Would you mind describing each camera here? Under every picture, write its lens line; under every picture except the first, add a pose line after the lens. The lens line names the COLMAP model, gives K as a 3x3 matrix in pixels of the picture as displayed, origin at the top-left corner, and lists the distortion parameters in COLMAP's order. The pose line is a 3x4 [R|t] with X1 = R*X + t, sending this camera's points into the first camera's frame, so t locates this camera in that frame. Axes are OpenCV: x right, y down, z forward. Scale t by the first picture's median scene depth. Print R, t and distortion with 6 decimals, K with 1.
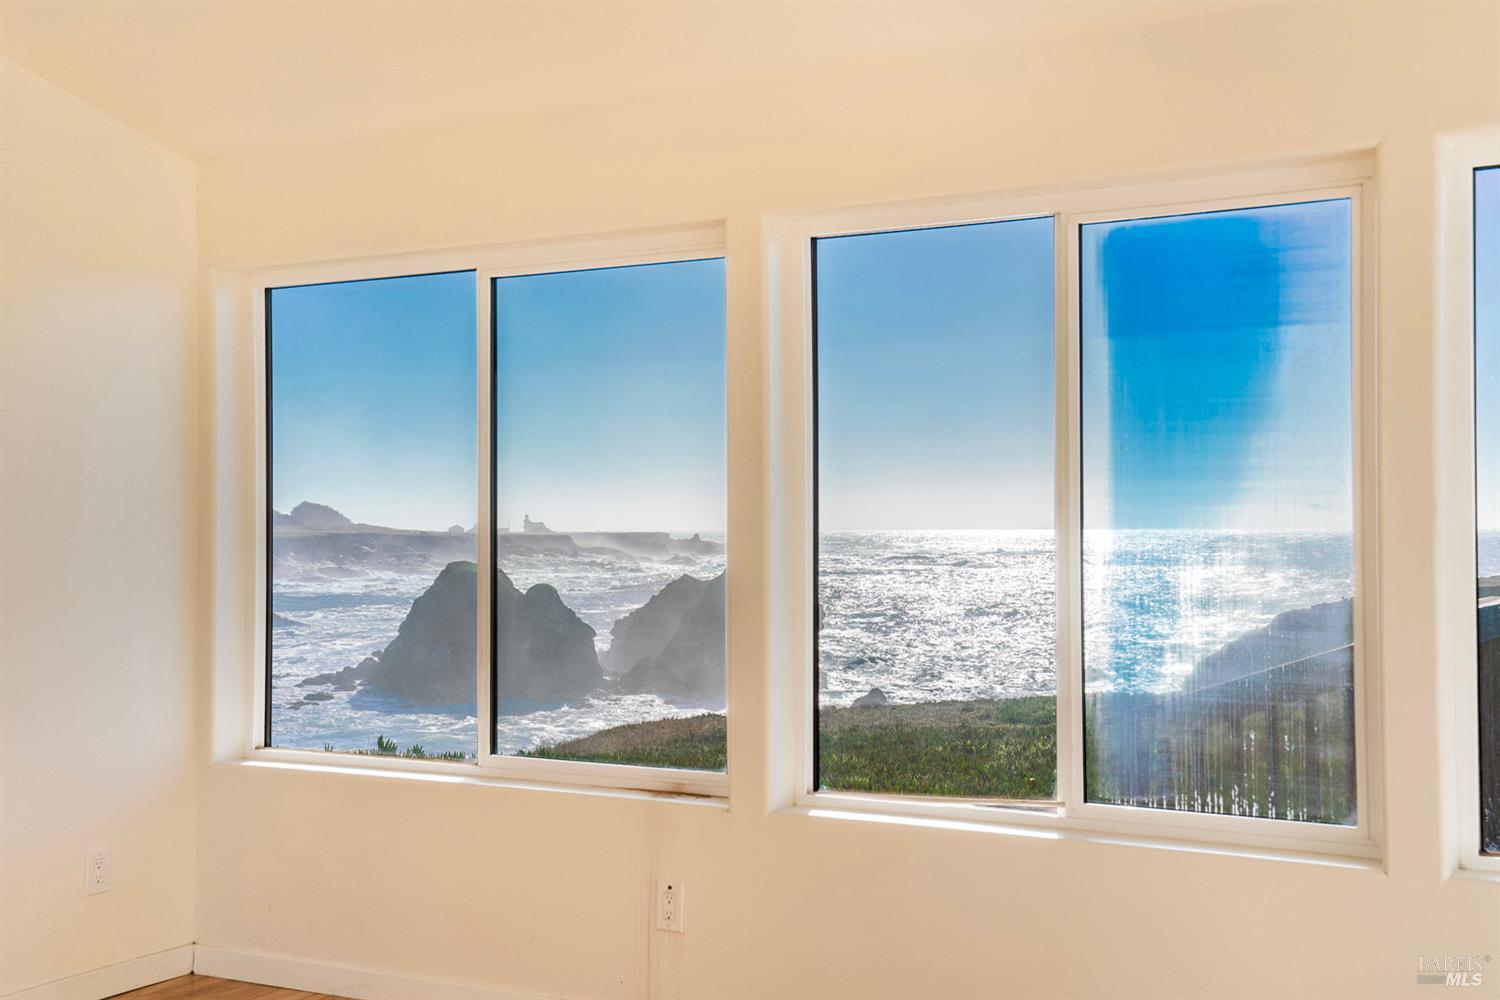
lens RADIAL K [[1792.8, 0, 750.0], [0, 1792.8, 500.0], [0, 0, 1]] dist [0.090073, 0.003701]
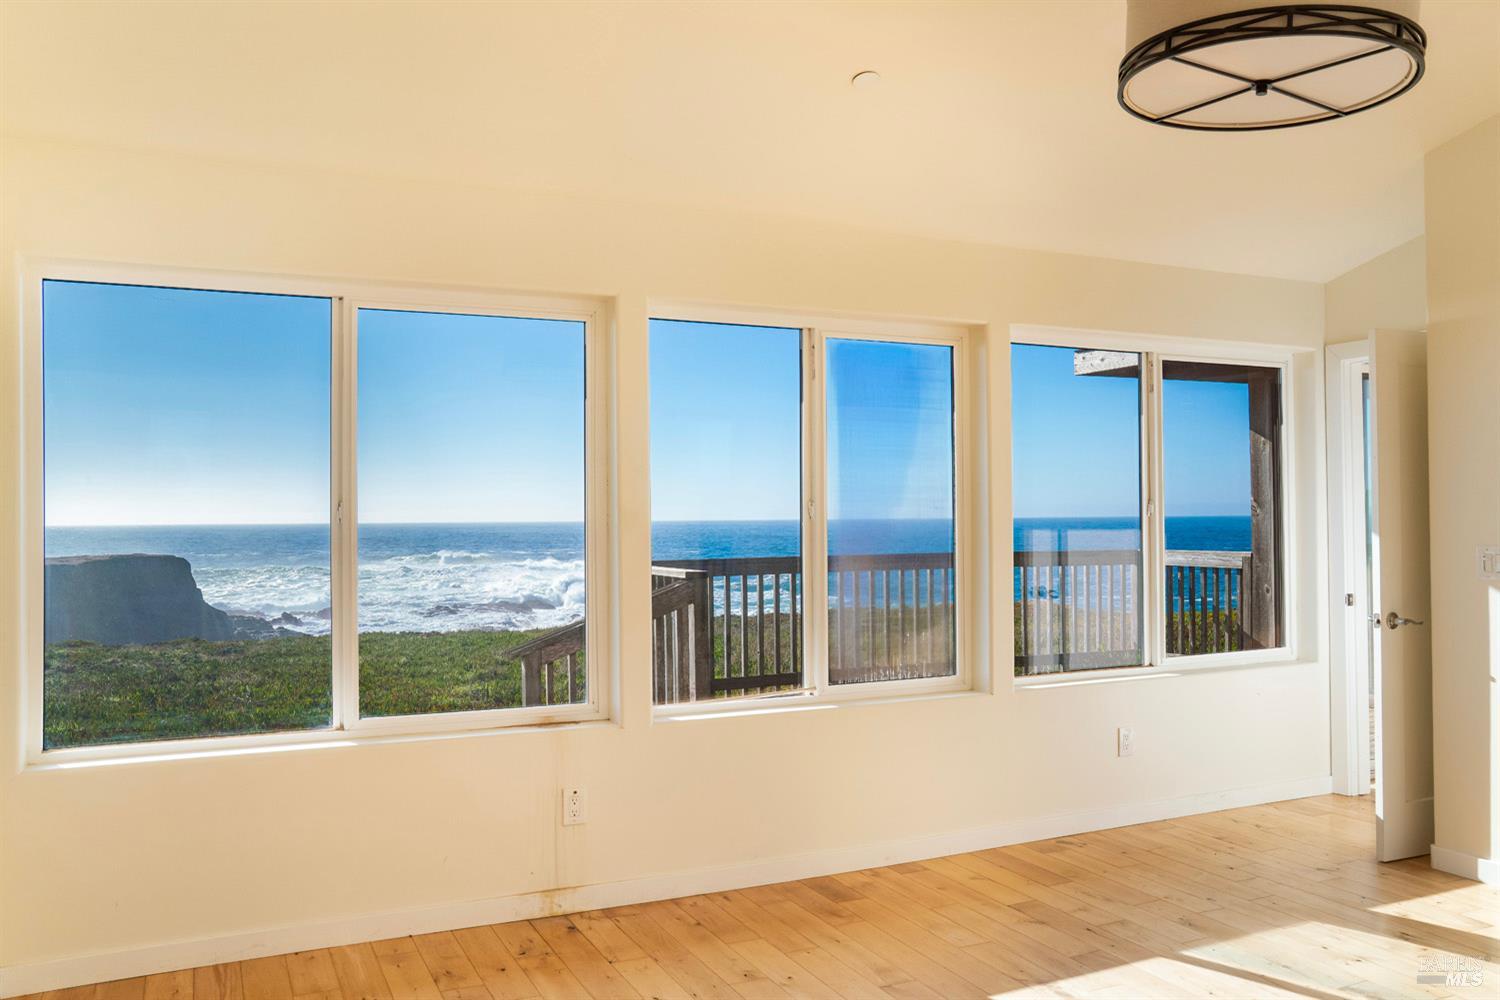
lens RADIAL K [[1186.7, 0, 746.2], [0, 1186.7, 506.3], [0, 0, 1]] dist [-0.115083, 0.145117]
pose [[0.568406, 0.006135, 0.822726, -0.691725], [-0.005723, 0.999977, -0.003503, 0.006243], [-0.822729, -0.002717, 0.568428, 0.403951]]
